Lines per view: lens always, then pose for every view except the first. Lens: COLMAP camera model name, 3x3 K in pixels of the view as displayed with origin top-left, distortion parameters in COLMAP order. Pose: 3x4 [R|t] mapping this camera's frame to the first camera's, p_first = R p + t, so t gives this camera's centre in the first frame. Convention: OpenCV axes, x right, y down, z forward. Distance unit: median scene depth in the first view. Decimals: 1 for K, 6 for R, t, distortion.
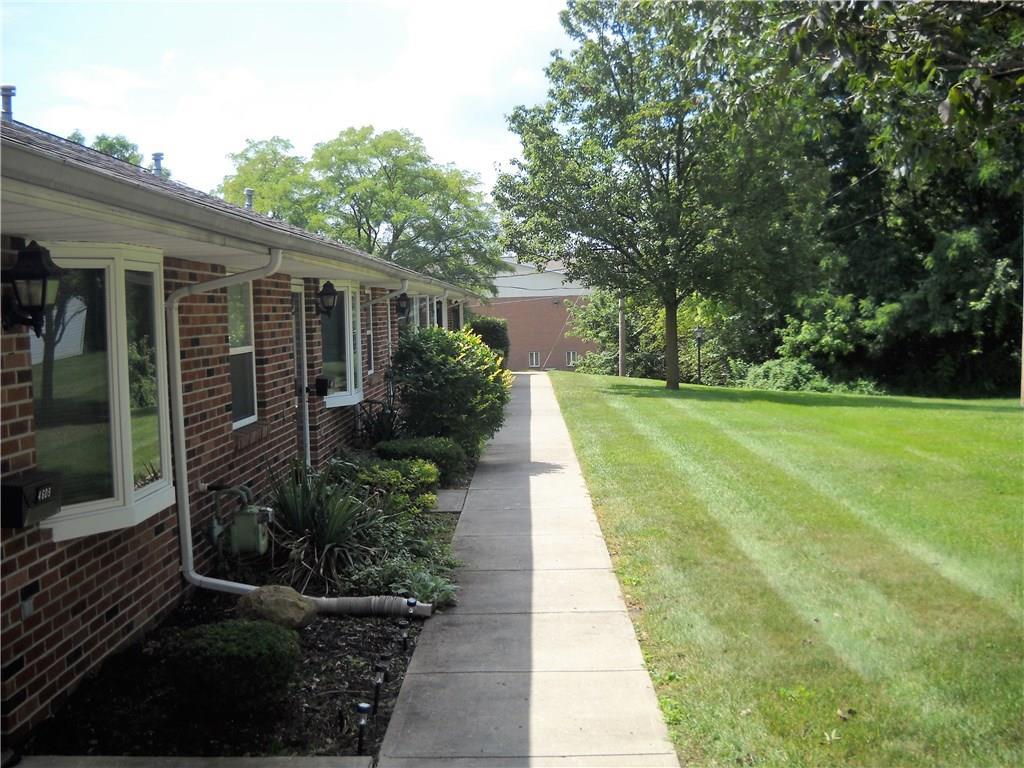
lens RADIAL K [[1185.4, 0, 512.0], [0, 1185.4, 384.0], [0, 0, 1]] dist [-0.252280, 0.252640]
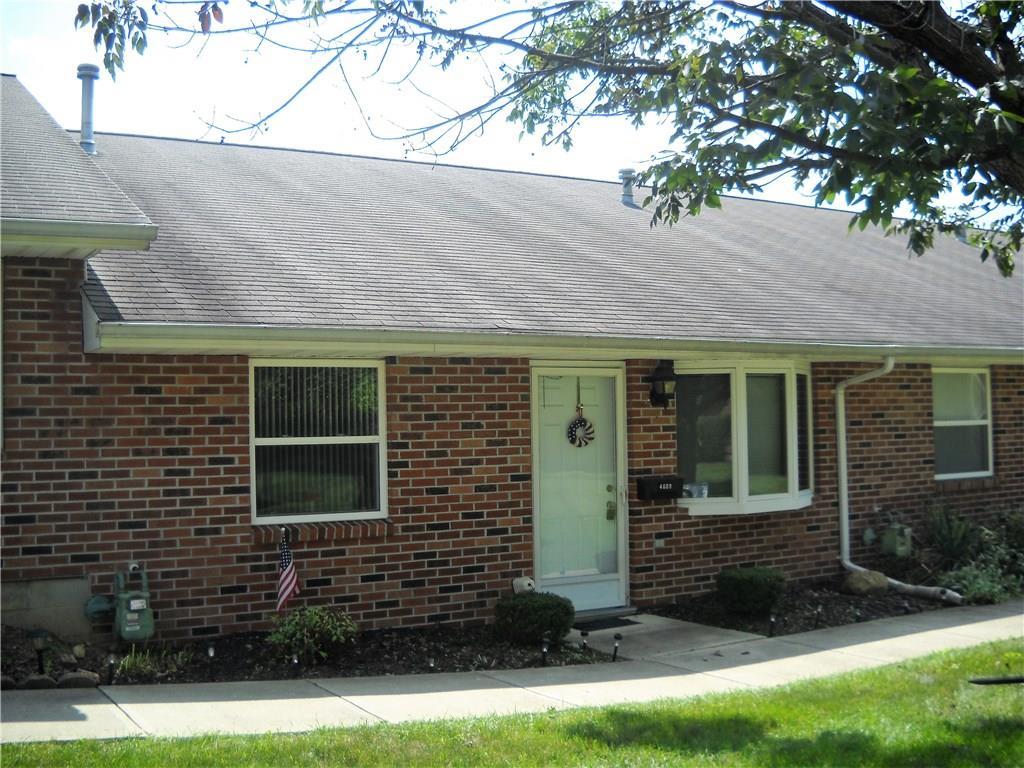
lens RADIAL K [[1185.4, 0, 512.0], [0, 1185.4, 384.0], [0, 0, 1]] dist [-0.252280, 0.252640]
pose [[0.525997, -0.008358, -0.850445, 0.741274], [-0.050039, 0.997915, -0.040757, 0.008765], [0.849013, 0.063993, 0.524483, -0.202397]]
